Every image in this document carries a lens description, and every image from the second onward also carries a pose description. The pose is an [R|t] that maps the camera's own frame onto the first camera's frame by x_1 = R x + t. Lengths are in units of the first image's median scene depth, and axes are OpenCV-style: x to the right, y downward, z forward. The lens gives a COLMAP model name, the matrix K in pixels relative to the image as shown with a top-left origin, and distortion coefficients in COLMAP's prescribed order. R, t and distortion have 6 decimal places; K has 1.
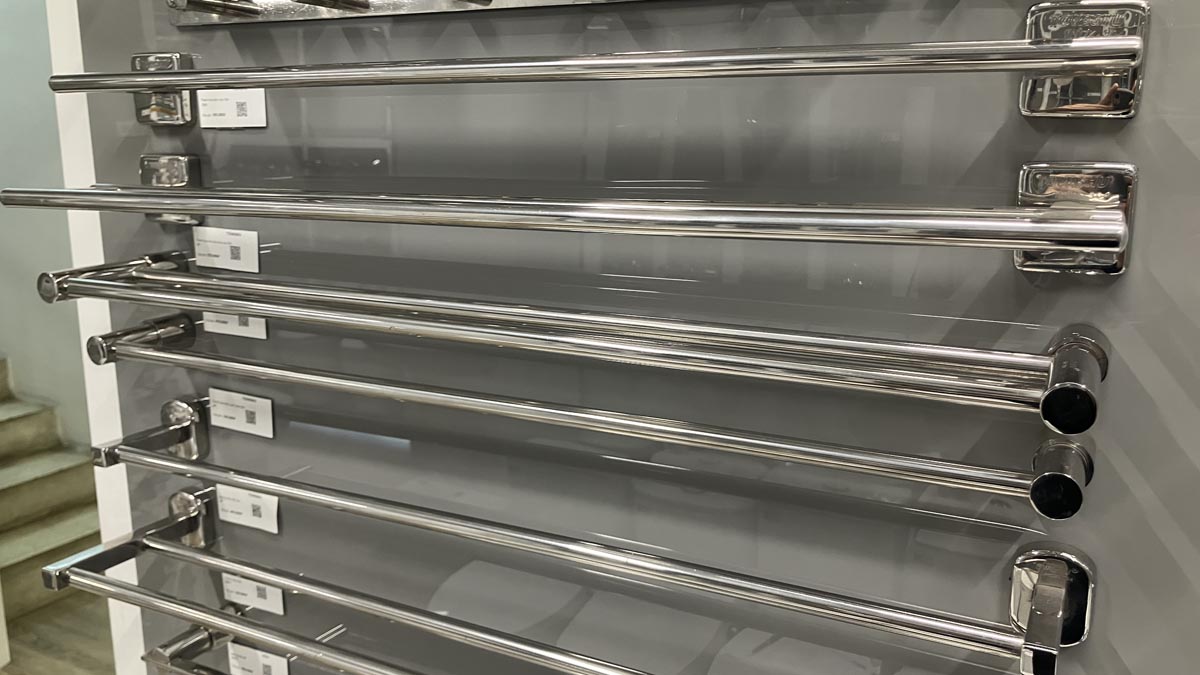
lens RADIAL K [[1005.9, 0, 600.5], [0, 1005.9, 337.6], [0, 0, 1]] dist [0.047638, 0.010051]
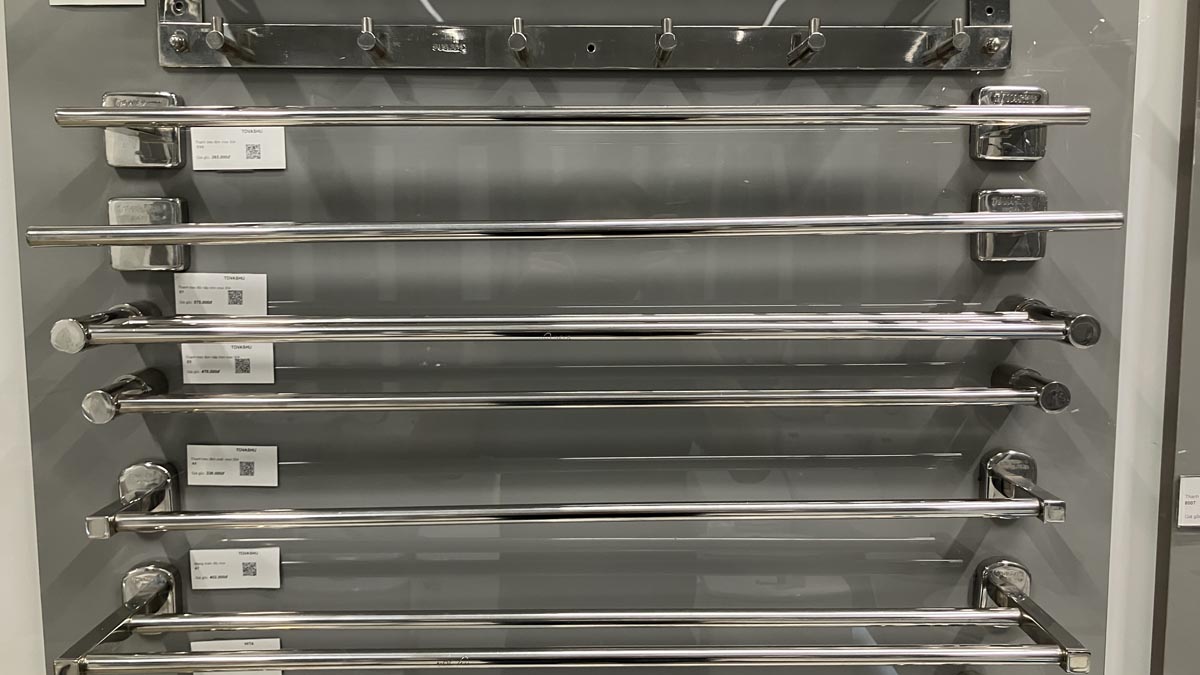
lens RADIAL K [[1005.9, 0, 598.6], [0, 1005.9, 340.1], [0, 0, 1]] dist [0.047638, 0.010051]
pose [[0.875019, -0.052692, 0.481212, -0.523834], [0.101283, 0.991985, -0.075548, 0.066147], [-0.473374, 0.114845, 0.873343, -0.011676]]
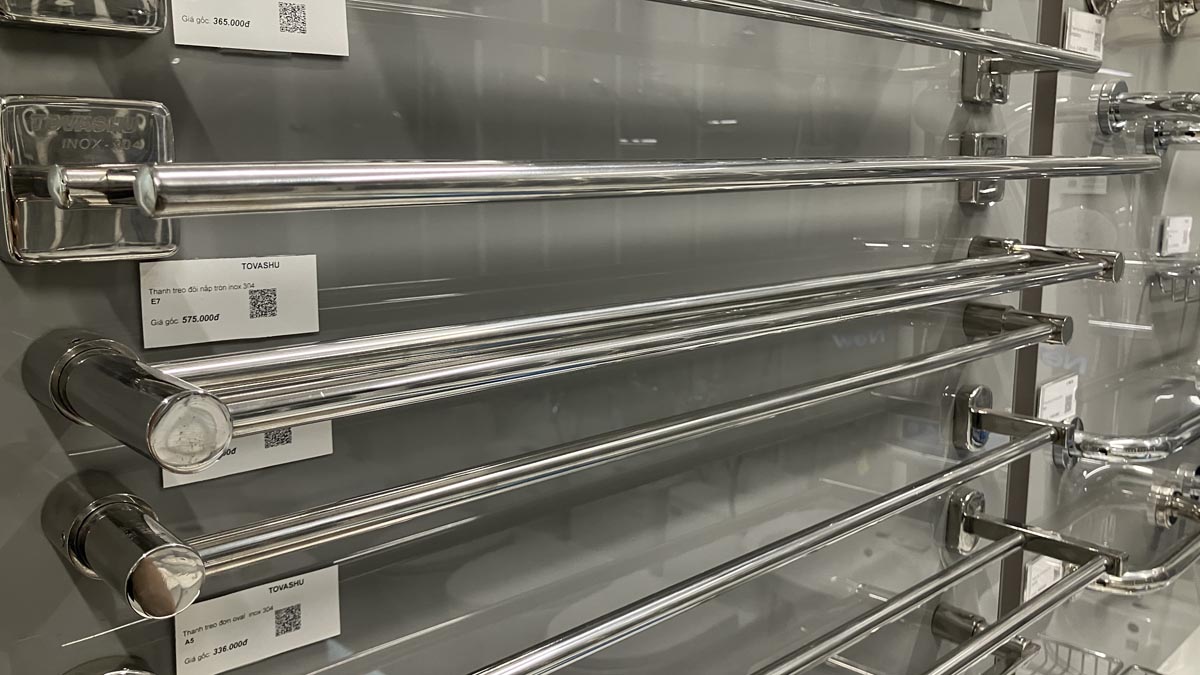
lens RADIAL K [[1005.9, 0, 600.3], [0, 1005.9, 330.7], [0, 0, 1]] dist [0.047638, 0.010051]
pose [[0.315537, -0.149964, 0.936988, -0.777307], [0.190471, 0.977346, 0.092281, -0.084315], [-0.929601, 0.149351, 0.336953, 0.675819]]
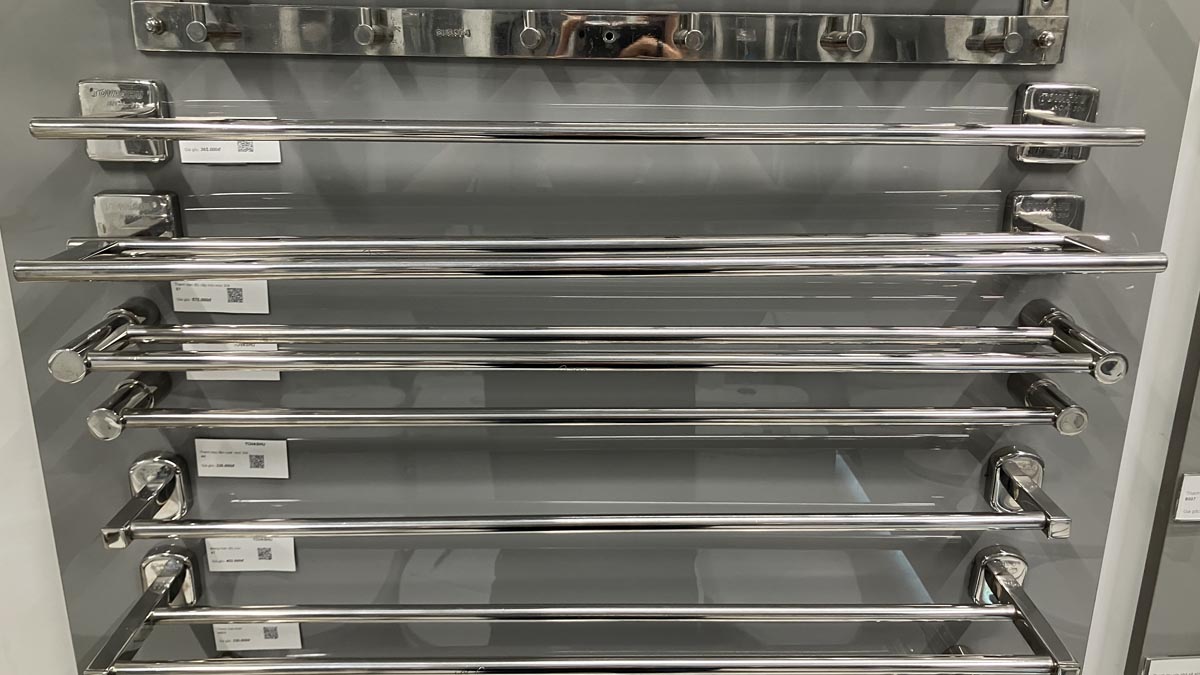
lens RADIAL K [[1005.9, 0, 599.2], [0, 1005.9, 343.5], [0, 0, 1]] dist [0.047638, 0.010051]
pose [[0.870085, -0.140765, 0.472374, -0.514400], [0.089175, 0.987494, 0.130012, -0.130732], [-0.484767, -0.070998, 0.871757, 0.016071]]
